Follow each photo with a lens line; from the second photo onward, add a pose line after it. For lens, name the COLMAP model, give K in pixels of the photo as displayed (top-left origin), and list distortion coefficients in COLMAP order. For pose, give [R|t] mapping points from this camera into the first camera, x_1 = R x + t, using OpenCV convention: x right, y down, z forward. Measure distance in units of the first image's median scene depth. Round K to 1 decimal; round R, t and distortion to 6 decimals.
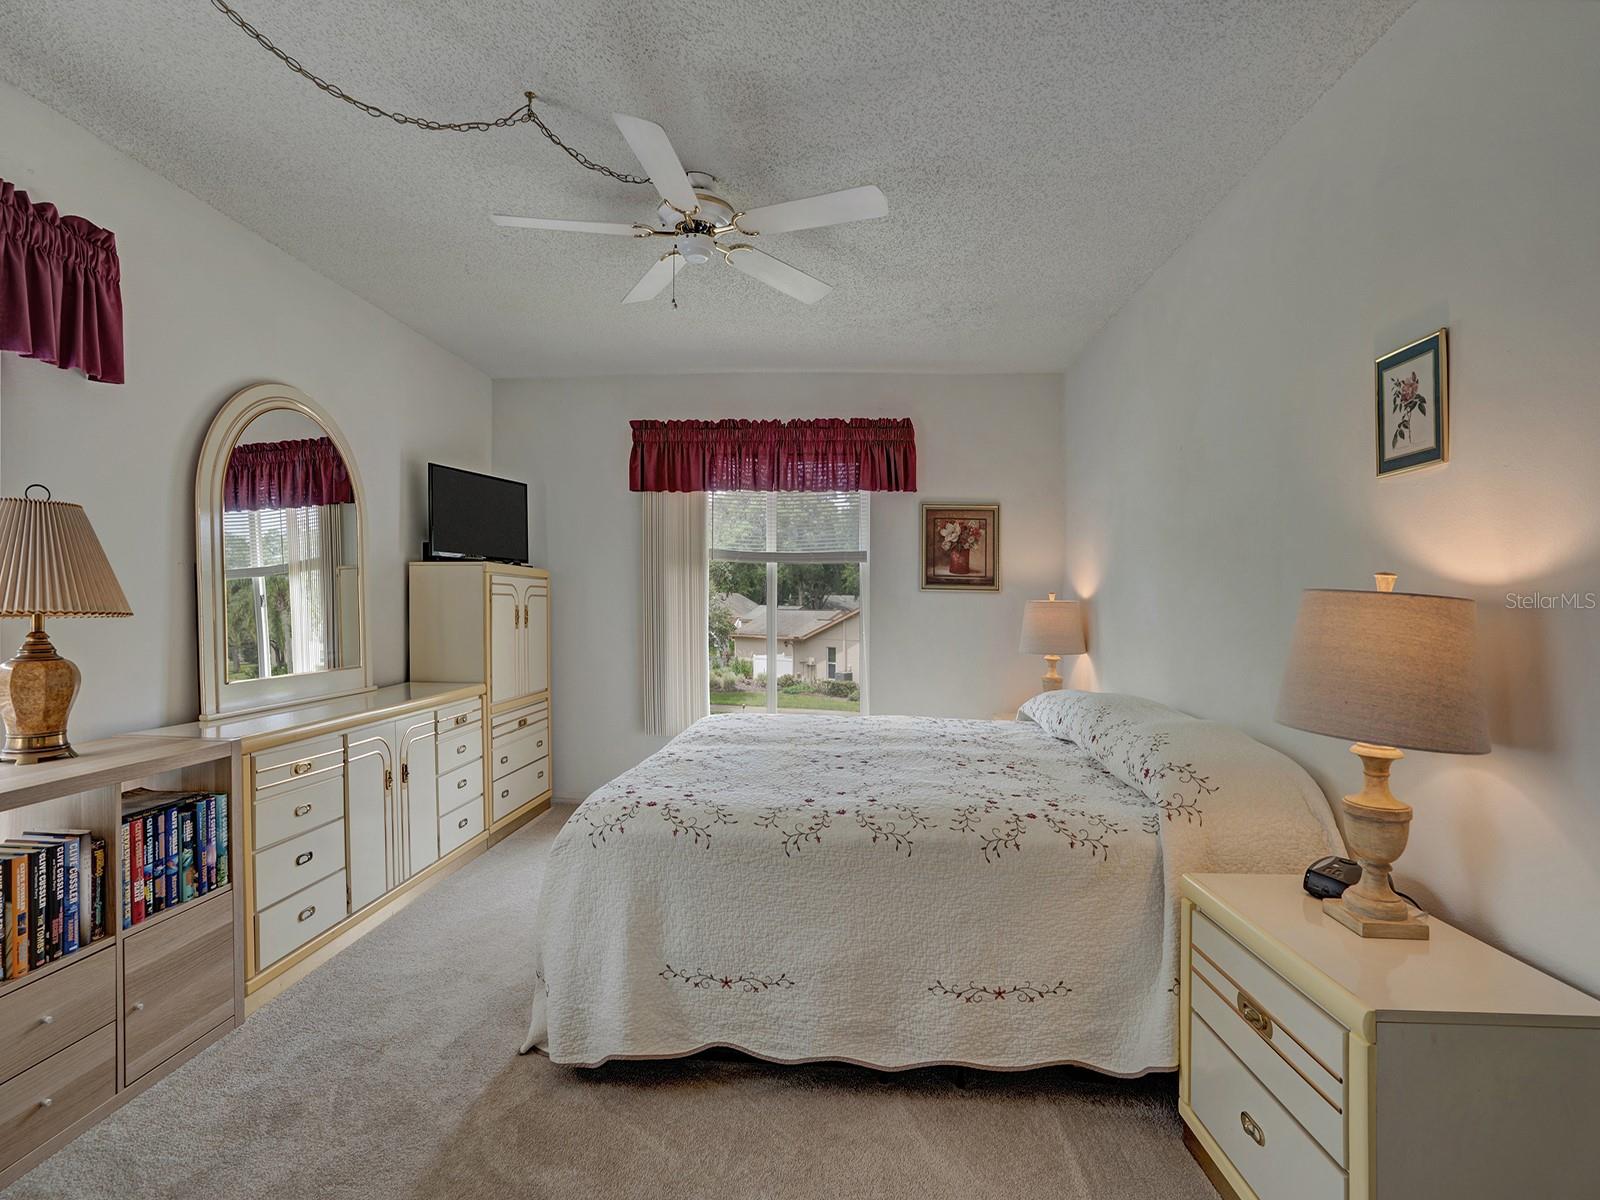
lens RADIAL K [[773.5, 0, 813.5], [0, 773.5, 587.9], [0, 0, 1]] dist [-0.055493, 0.019099]
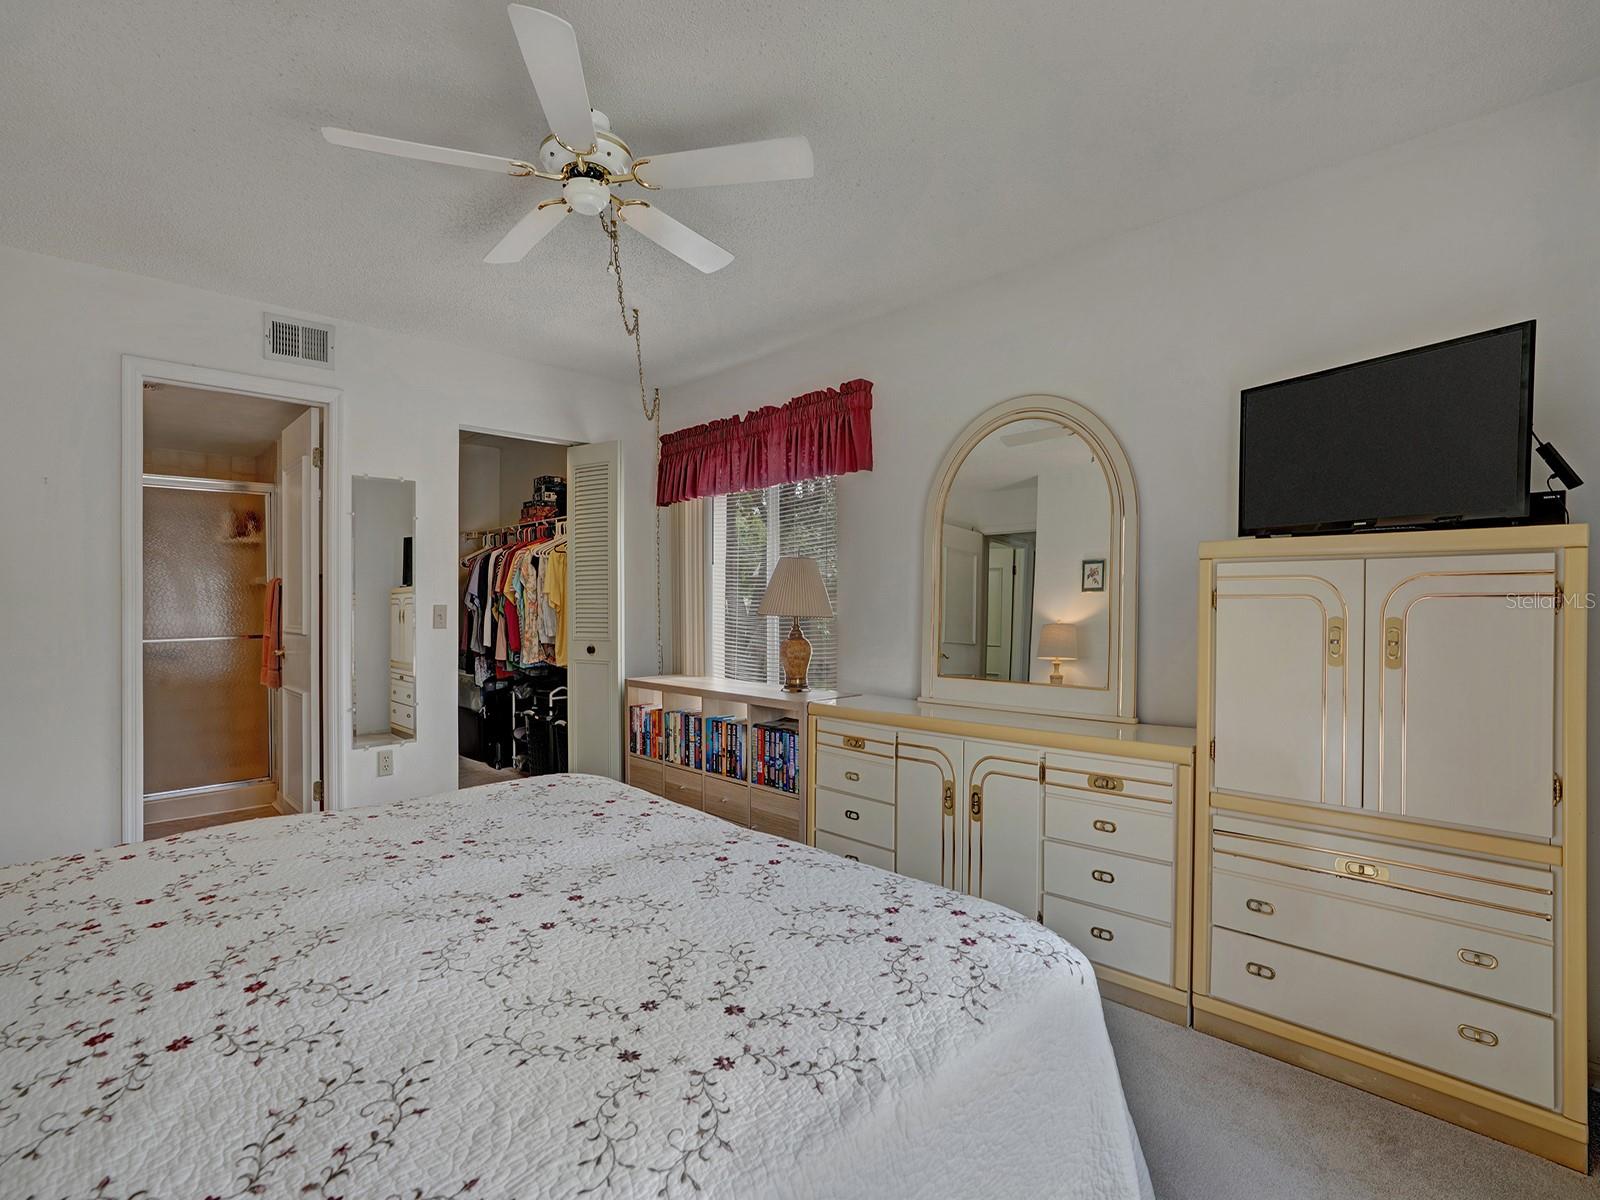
lens RADIAL K [[773.5, 0, 794.2], [0, 773.5, 596.6], [0, 0, 1]] dist [-0.055493, 0.019099]
pose [[-0.685796, -0.026310, -0.727318, 0.371695], [0.000375, 0.999333, -0.036503, 0.051397], [0.727793, -0.025307, -0.685330, 2.084597]]
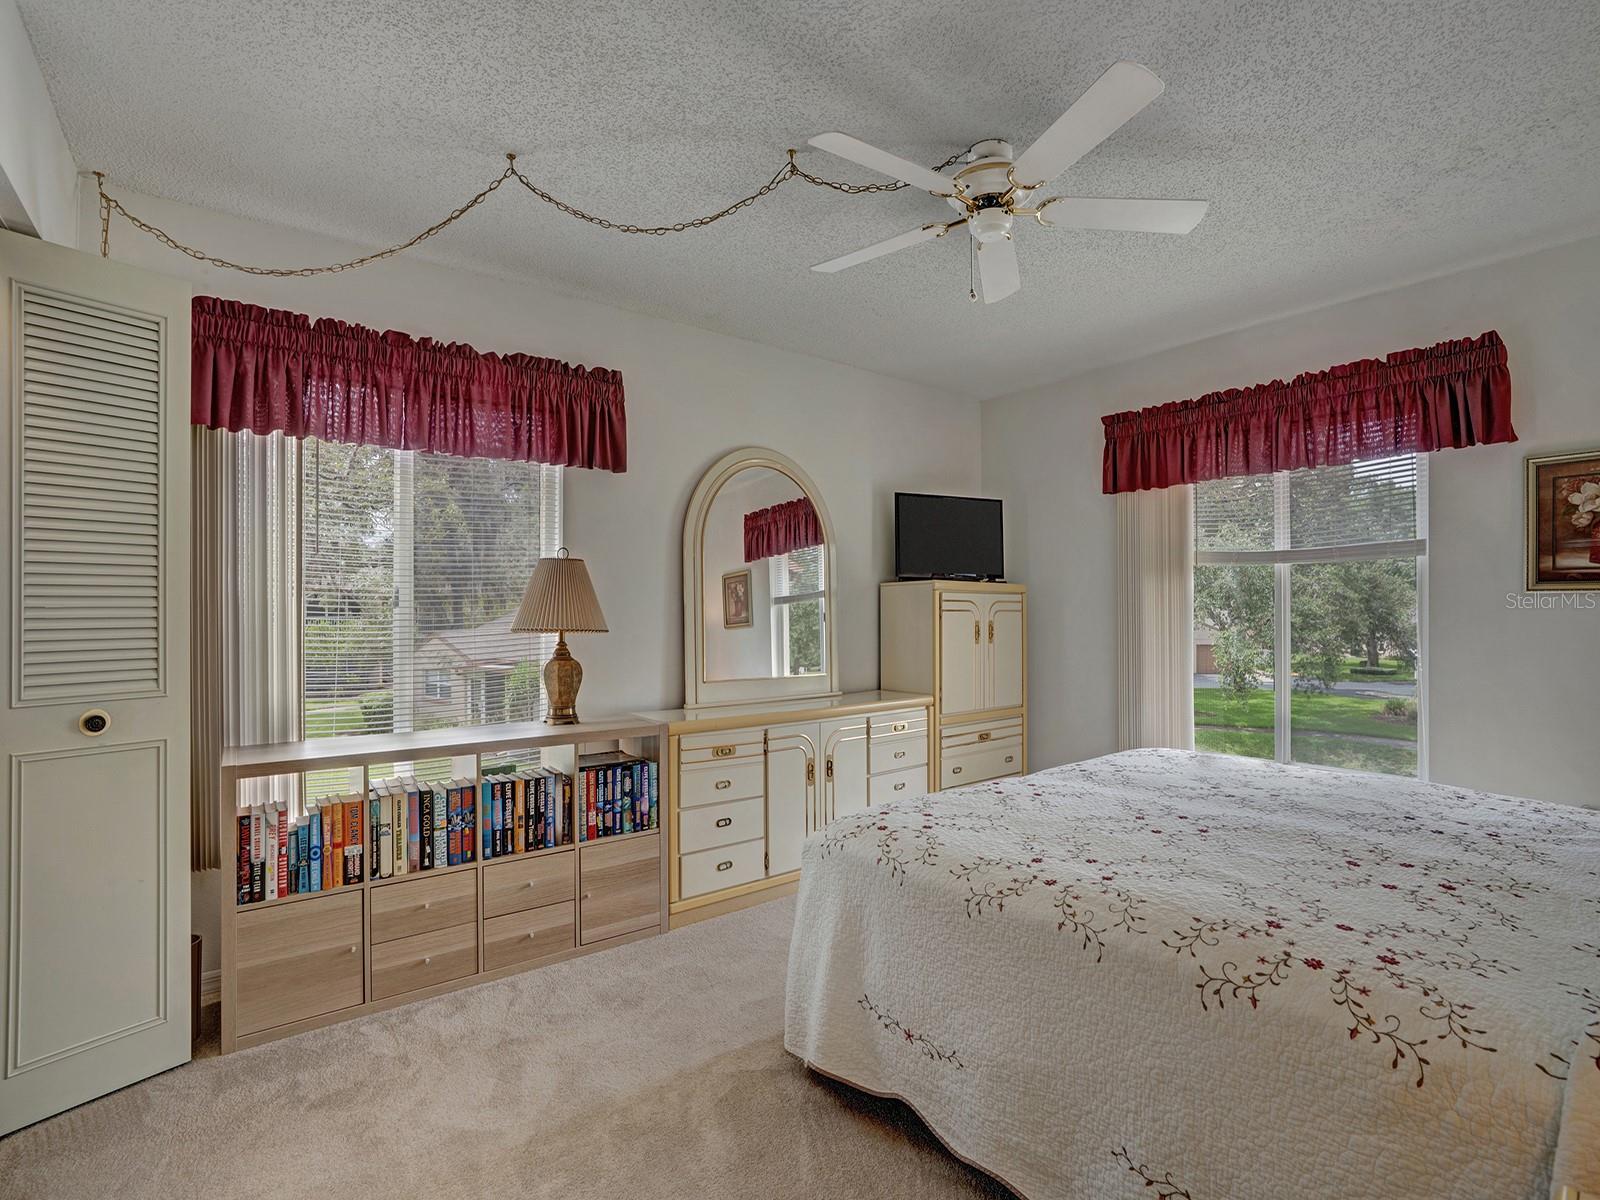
lens RADIAL K [[773.5, 0, 795.0], [0, 773.5, 609.4], [0, 0, 1]] dist [-0.055493, 0.019099]
pose [[0.650514, -0.016953, -0.759305, 0.455413], [0.024874, 0.999690, -0.001010, 0.004004], [0.759087, -0.018230, 0.650734, 0.285813]]
